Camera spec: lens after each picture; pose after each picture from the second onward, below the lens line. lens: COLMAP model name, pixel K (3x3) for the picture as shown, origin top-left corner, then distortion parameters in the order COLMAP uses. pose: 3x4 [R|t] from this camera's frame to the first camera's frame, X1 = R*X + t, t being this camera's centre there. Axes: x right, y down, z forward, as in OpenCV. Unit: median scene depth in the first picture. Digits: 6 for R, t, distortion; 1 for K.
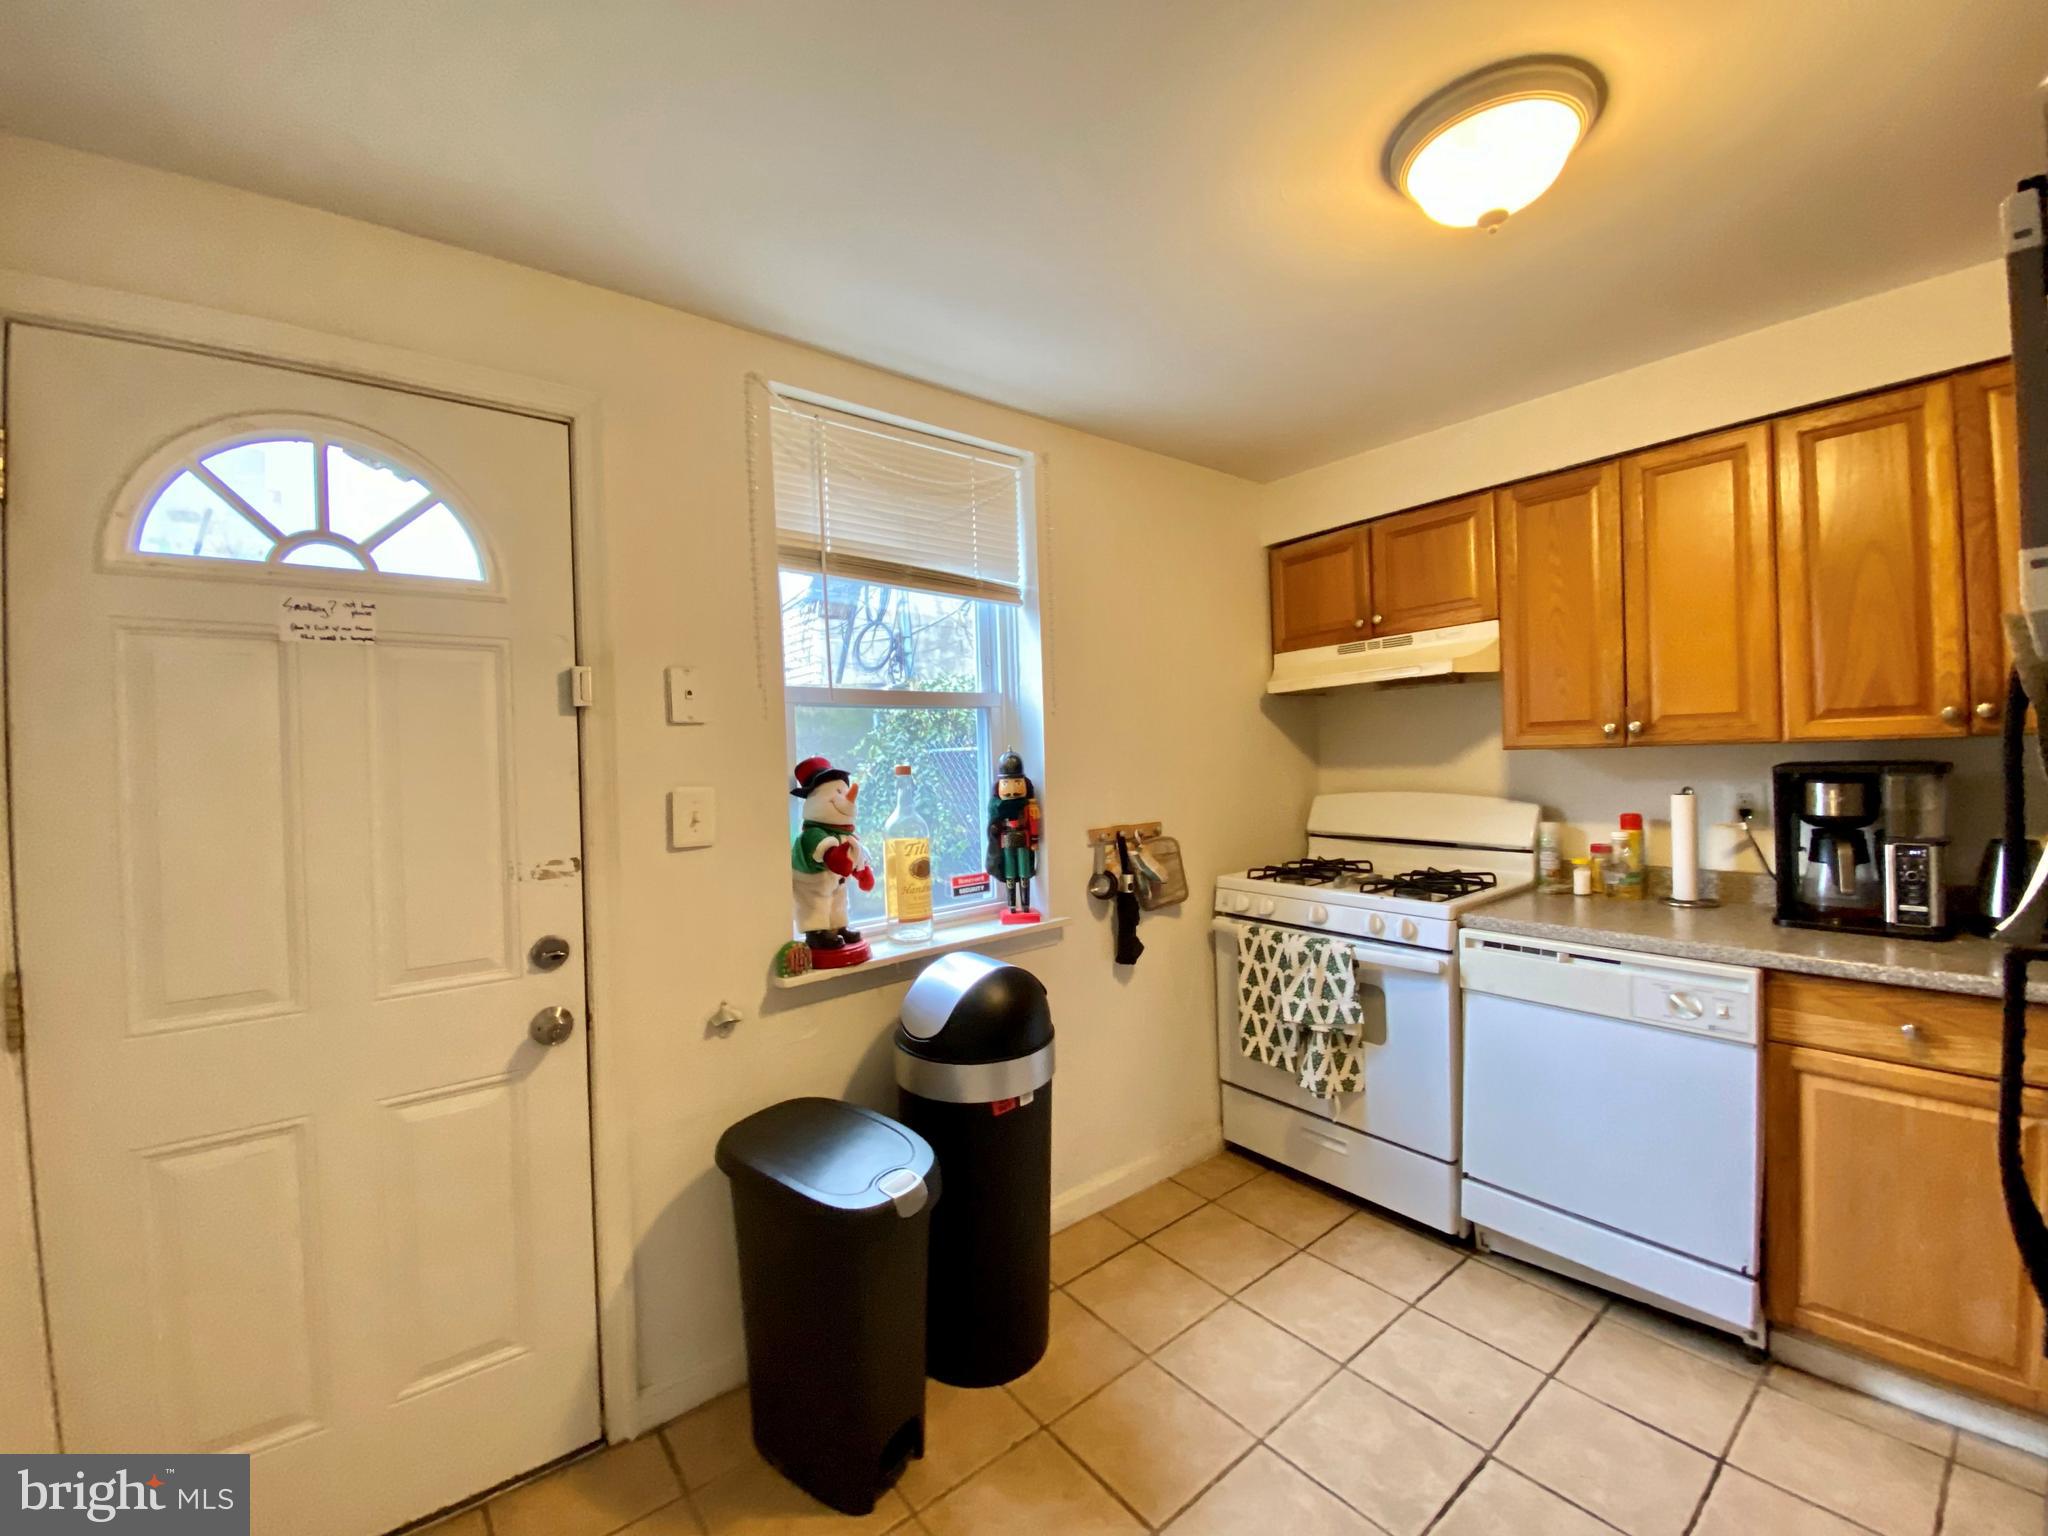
lens RADIAL K [[826.8, 0, 1024.0], [0, 826.8, 768.0], [0, 0, 1]] dist [0.029072, -0.022192]
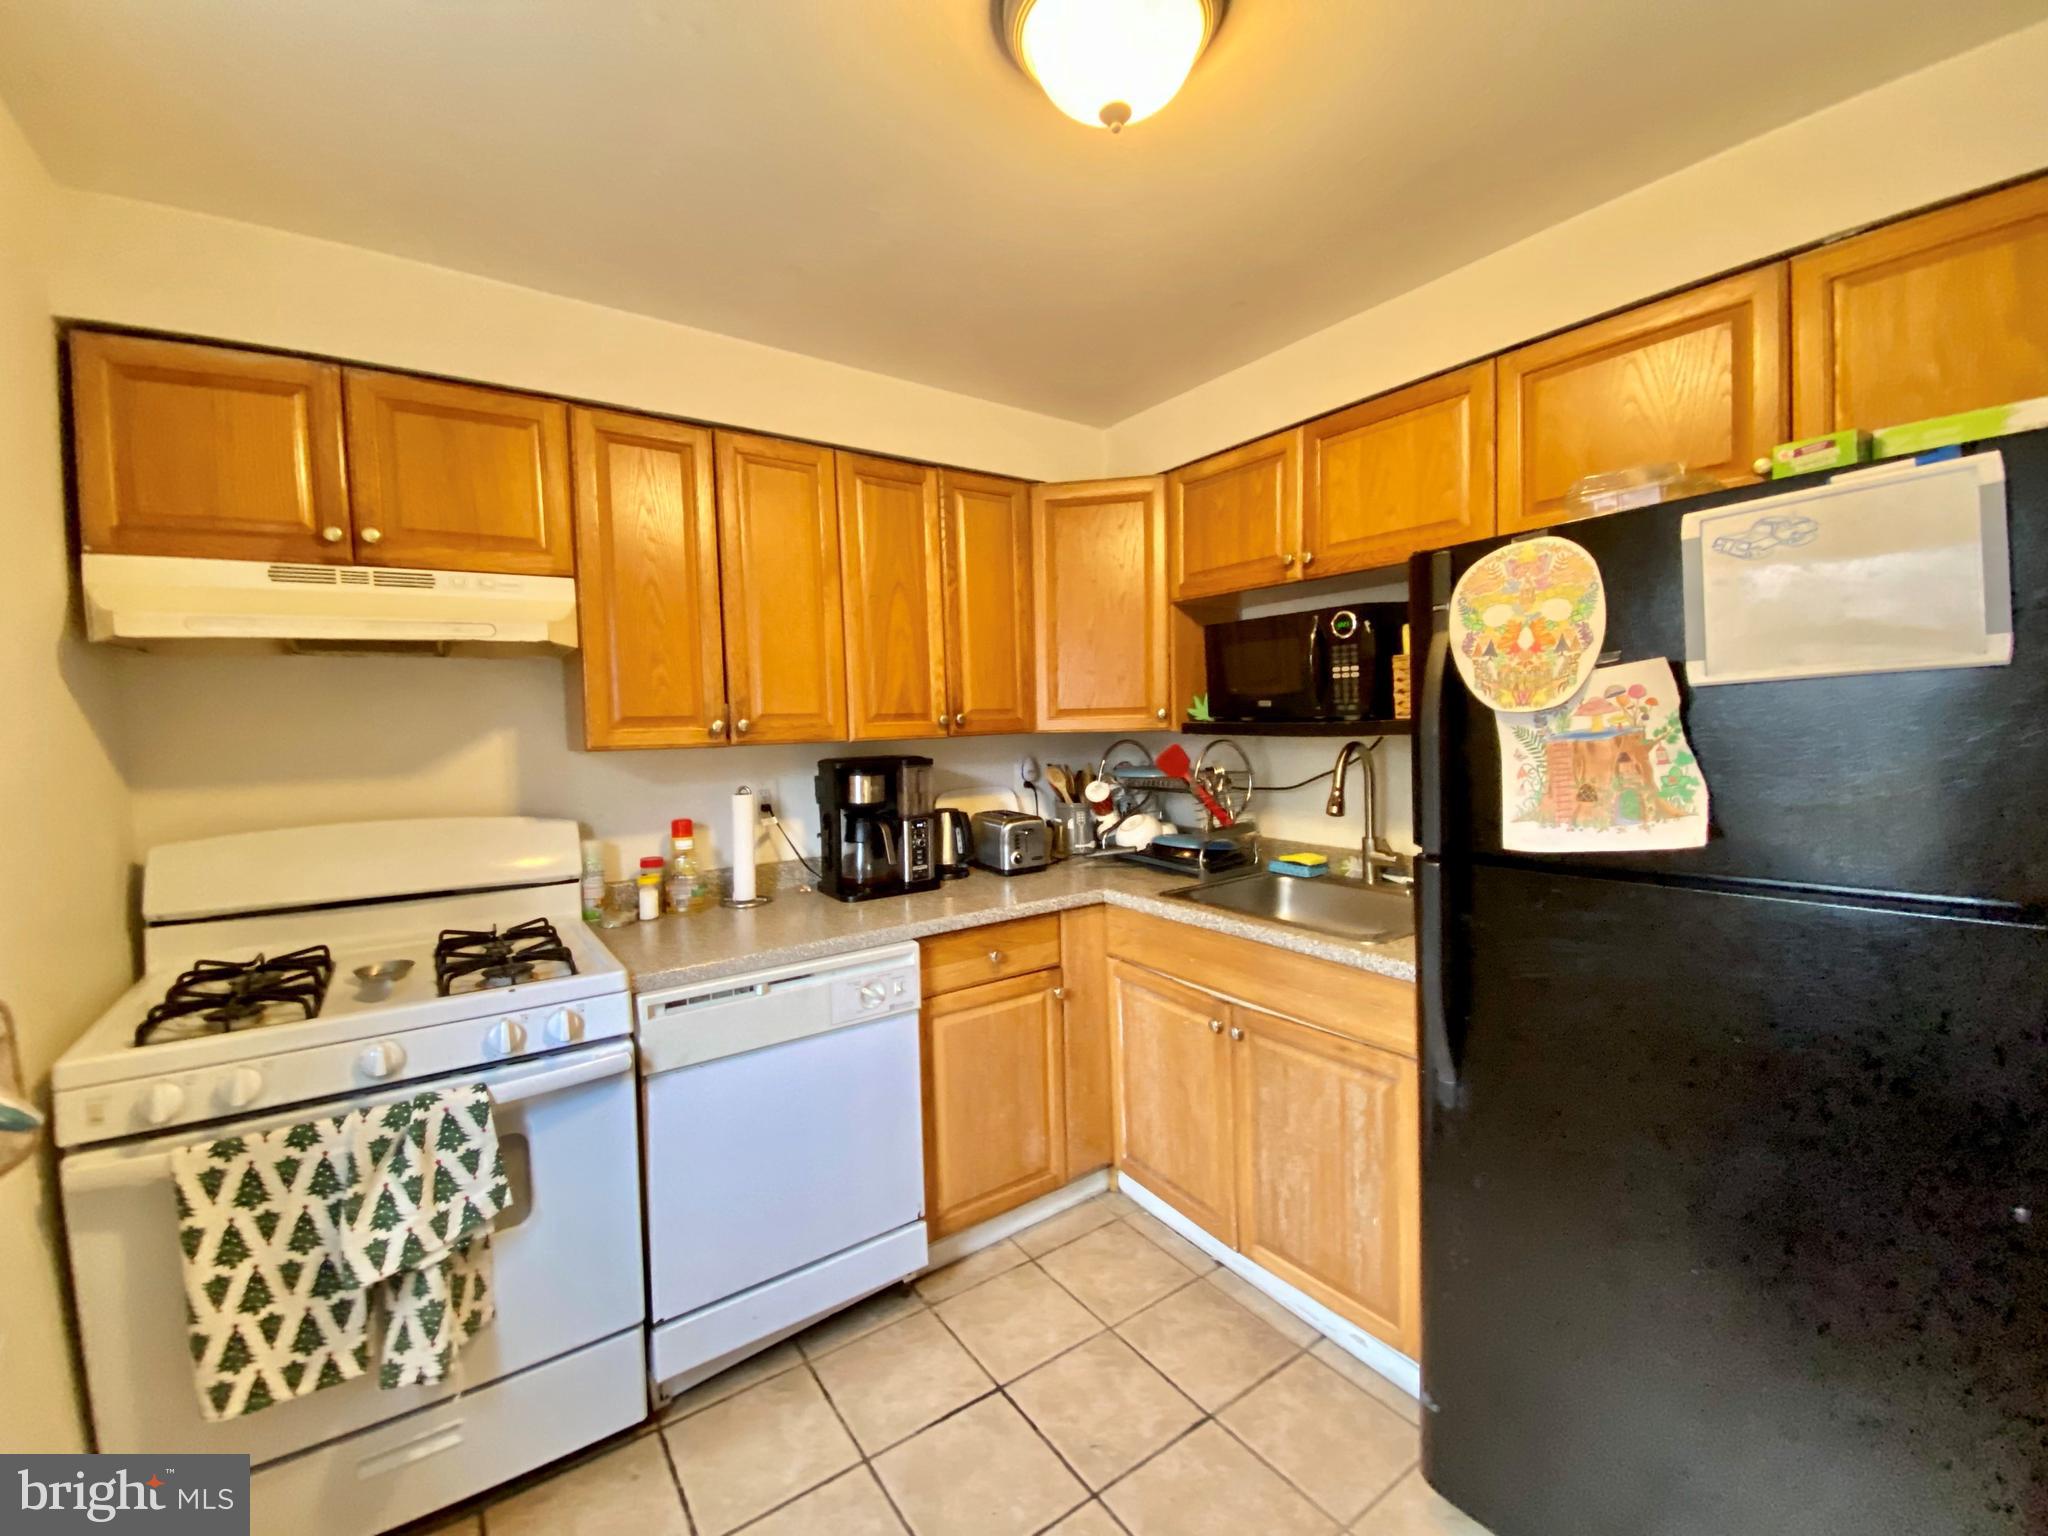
lens RADIAL K [[826.8, 0, 1024.0], [0, 826.8, 768.0], [0, 0, 1]] dist [0.029072, -0.022192]
pose [[0.072707, -0.028751, 0.996939, -0.159618], [0.035742, 0.999017, 0.026204, -0.012912], [-0.996713, 0.033727, 0.073663, 0.558869]]
